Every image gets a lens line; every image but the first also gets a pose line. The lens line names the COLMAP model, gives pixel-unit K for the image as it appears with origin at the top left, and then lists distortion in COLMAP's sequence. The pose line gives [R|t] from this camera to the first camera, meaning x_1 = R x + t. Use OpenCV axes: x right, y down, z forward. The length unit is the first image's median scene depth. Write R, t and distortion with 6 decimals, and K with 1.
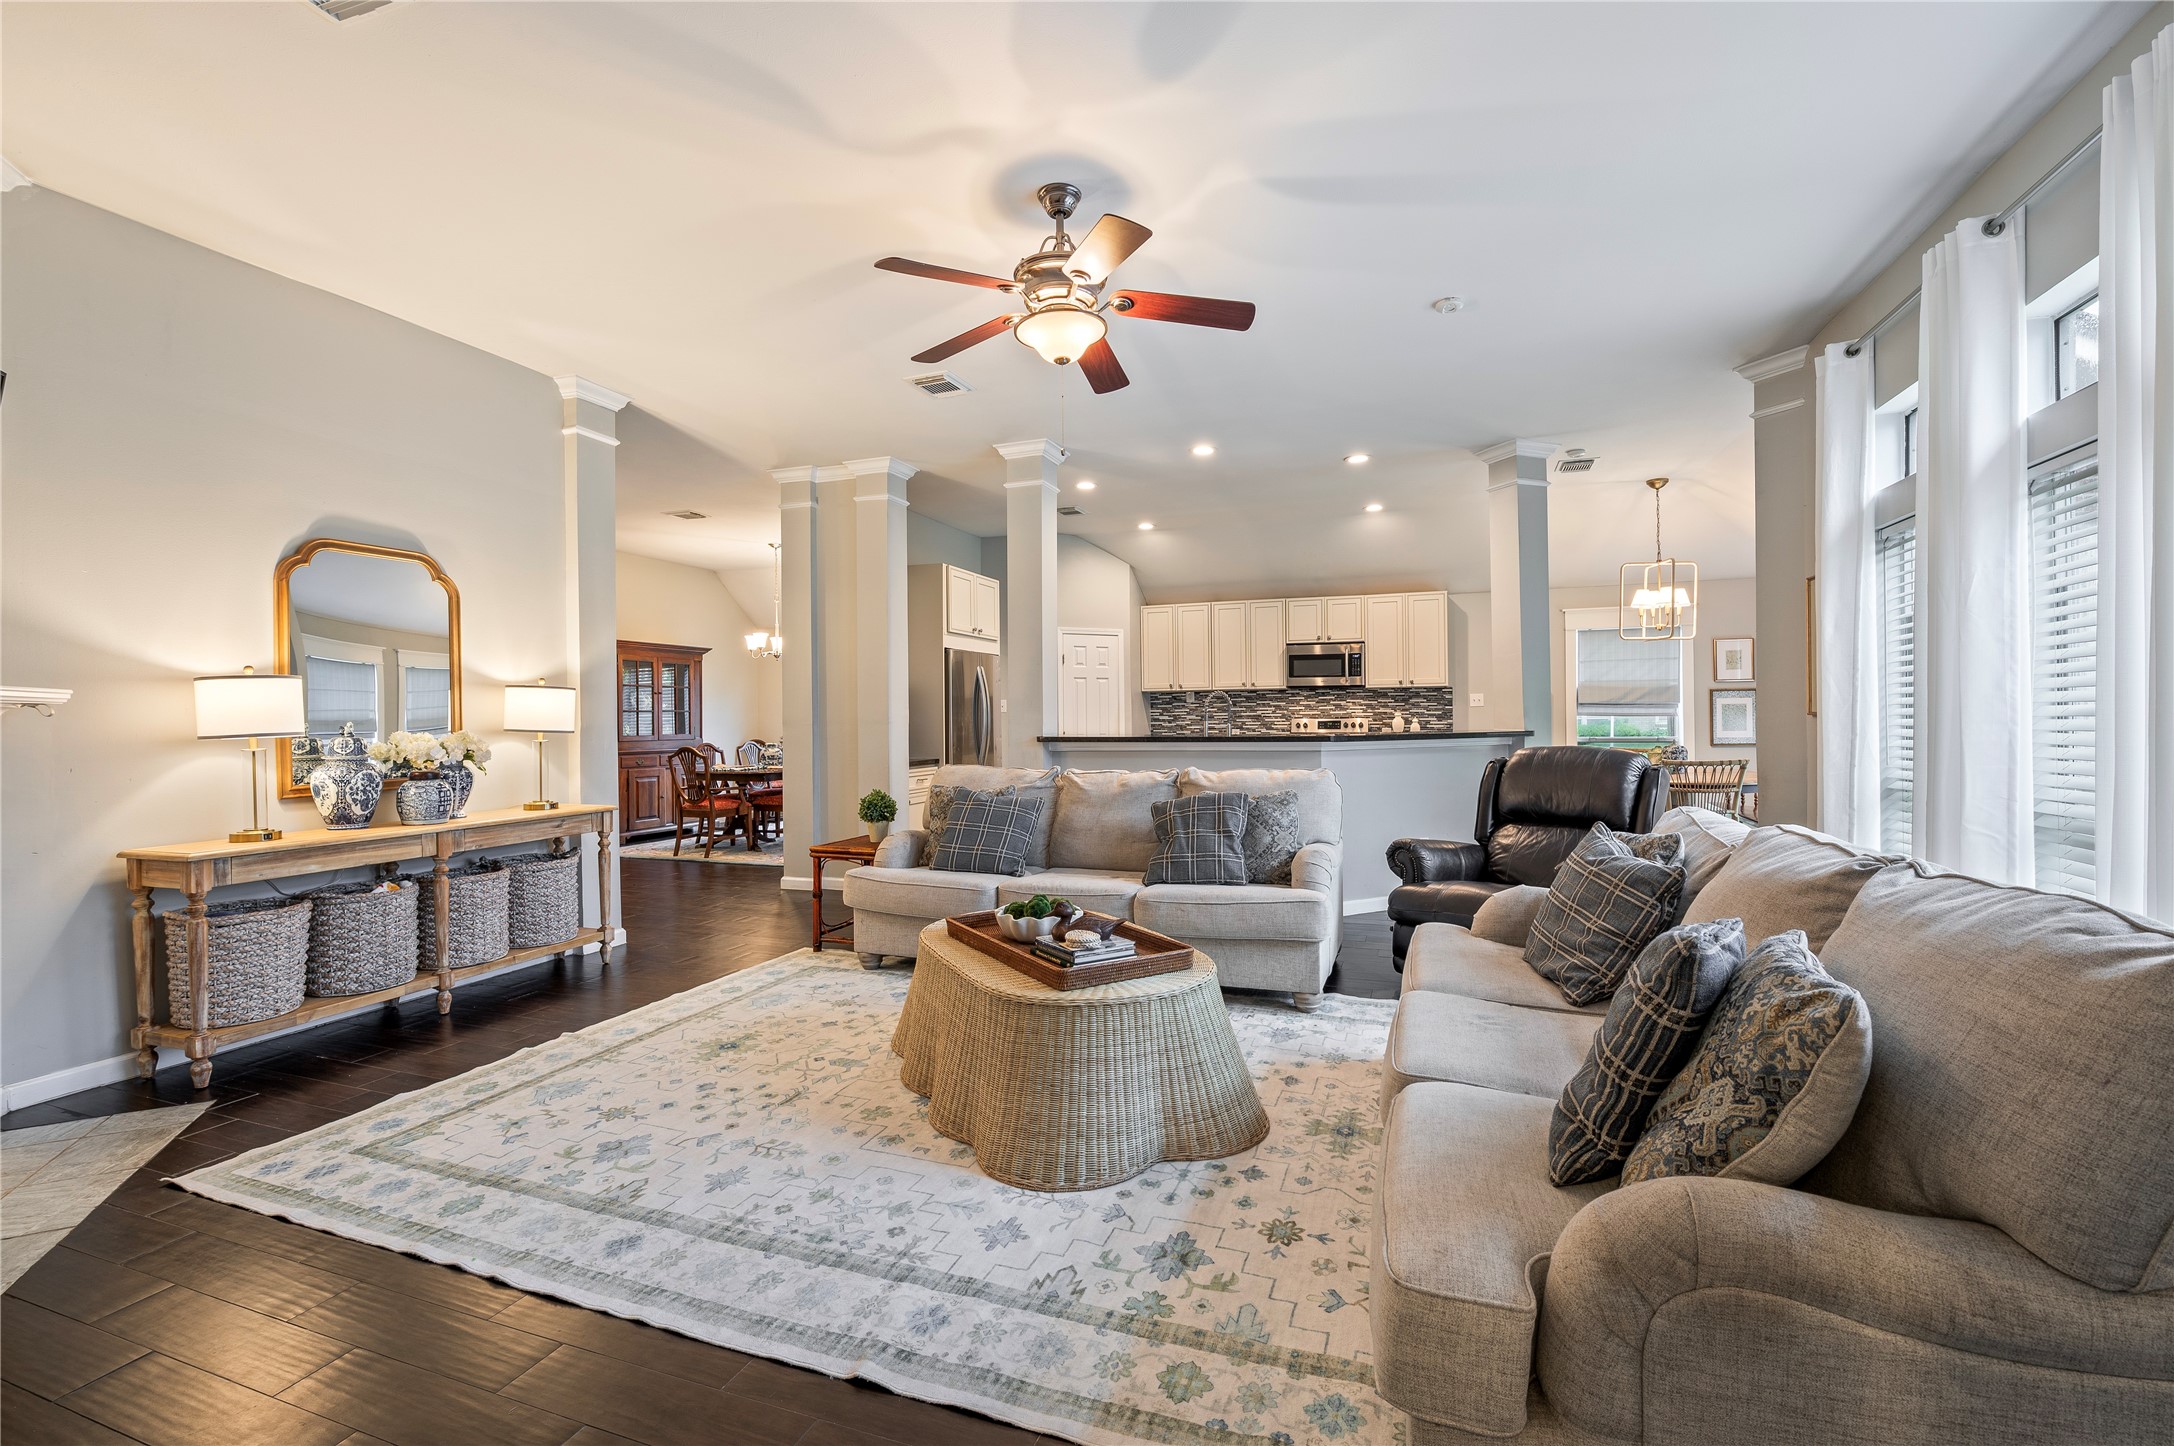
lens RADIAL K [[989.6, 0, 1089.6], [0, 989.6, 718.2], [0, 0, 1]] dist [-0.010262, 0.000606]
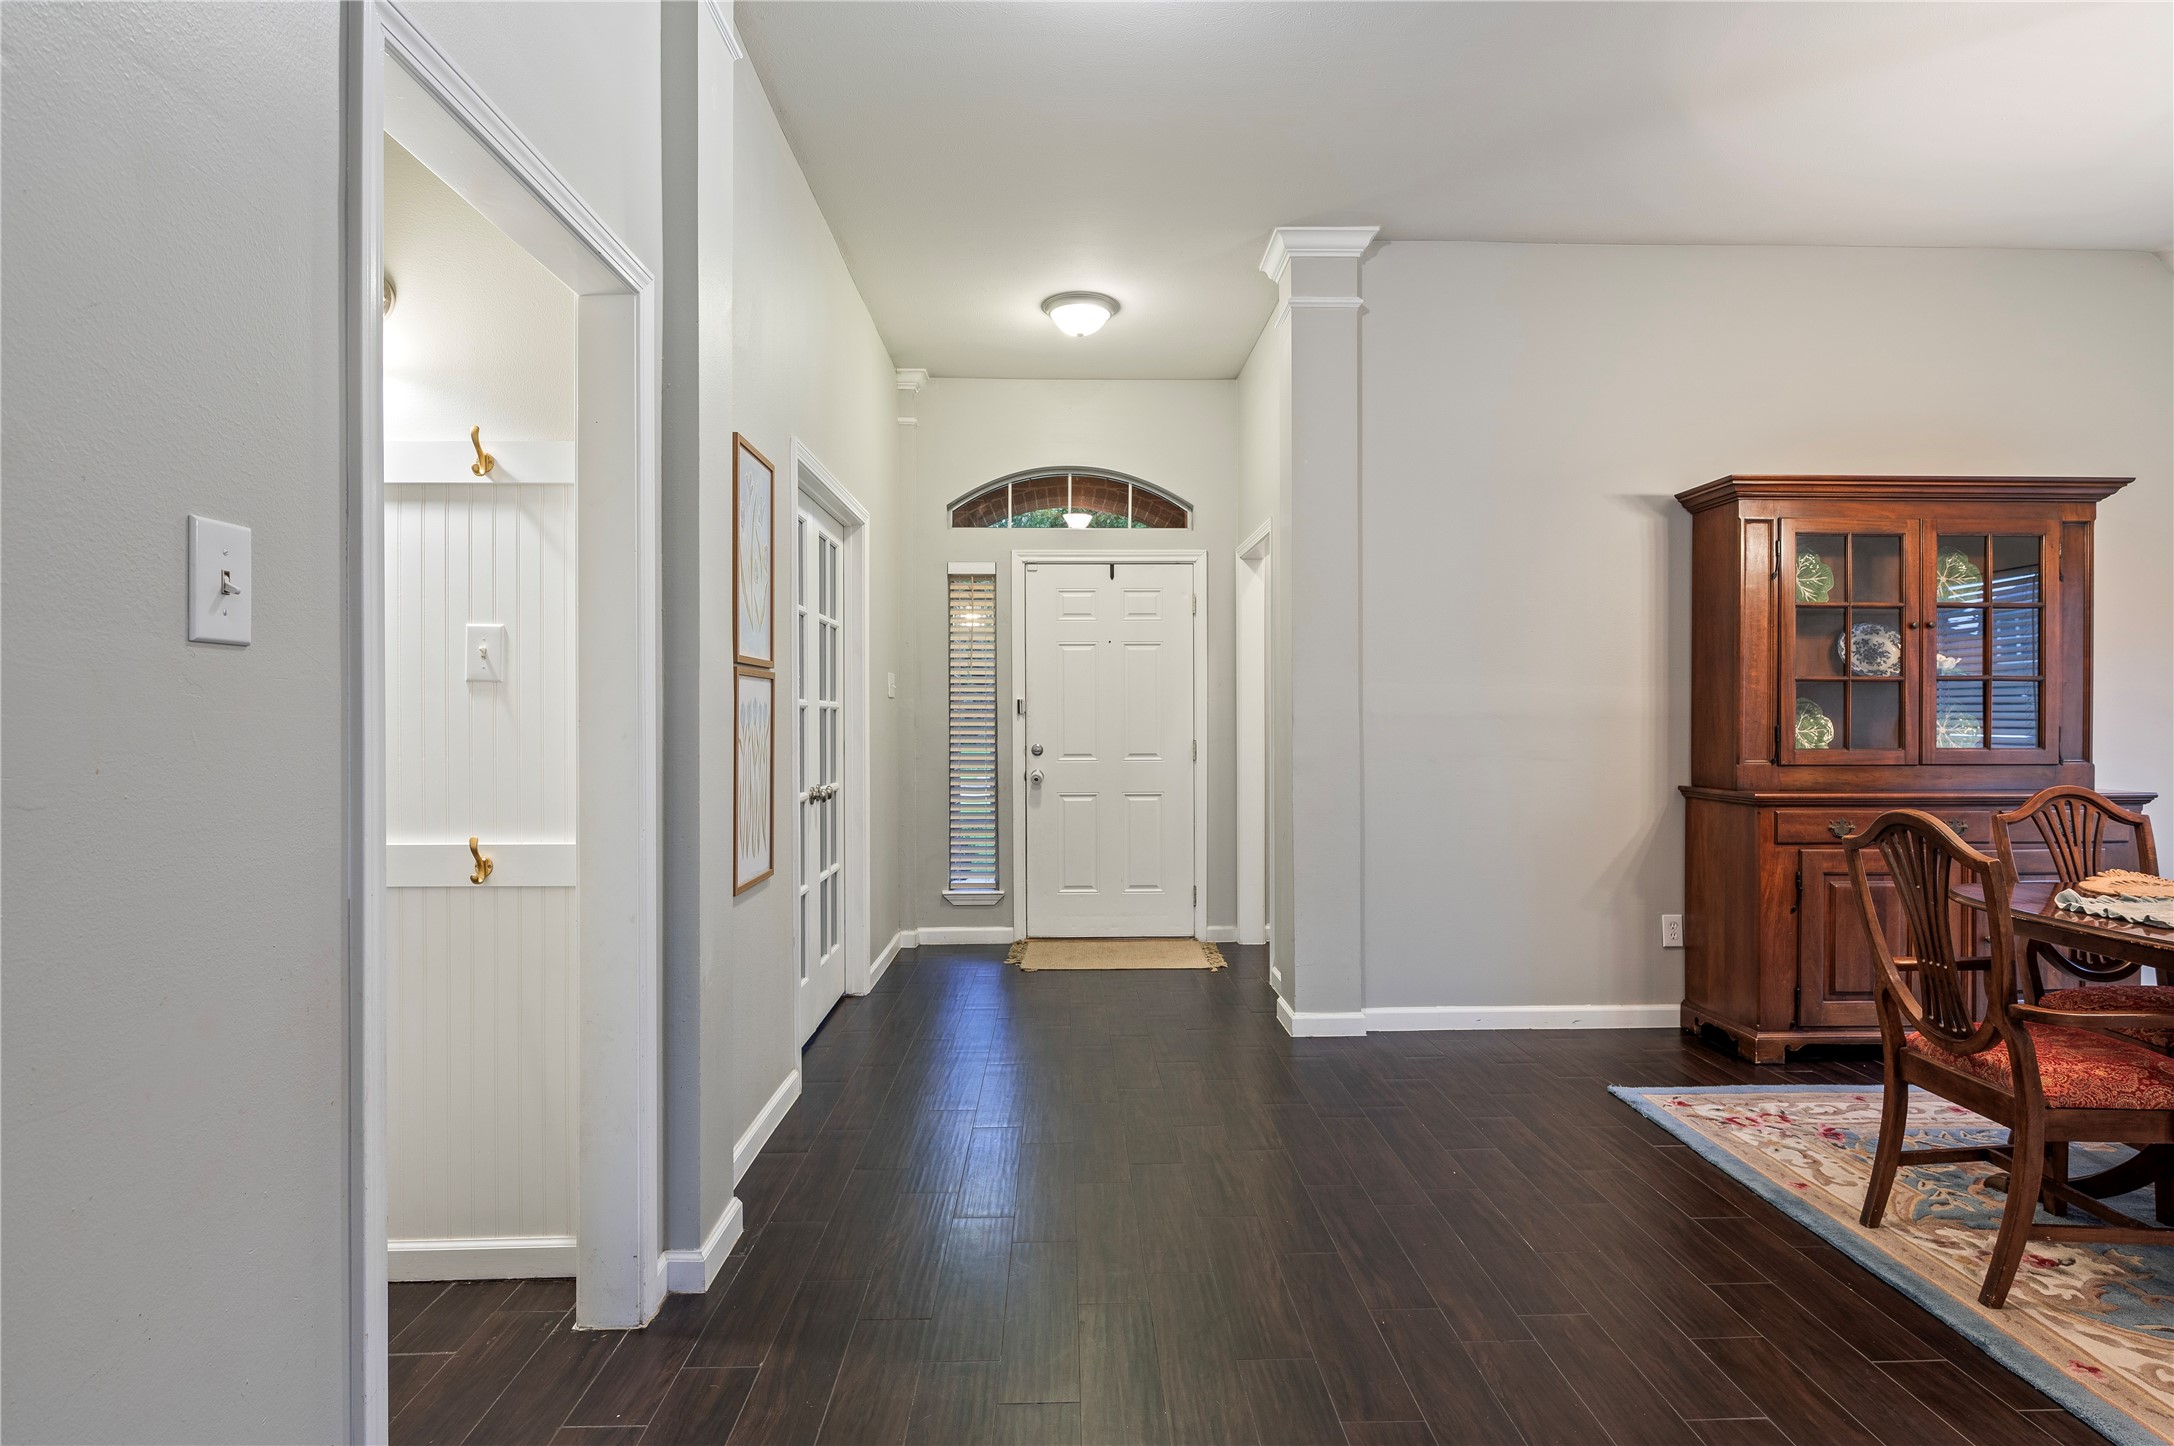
lens RADIAL K [[1120.4, 0, 1092.4], [0, 1120.4, 730.3], [0, 0, 1]] dist [-0.004954, -0.000720]
pose [[0.390533, 0.019605, -0.920380, -0.226099], [-0.001720, 0.999787, 0.020567, 0.003439], [0.920587, -0.006449, 0.390484, 0.686912]]
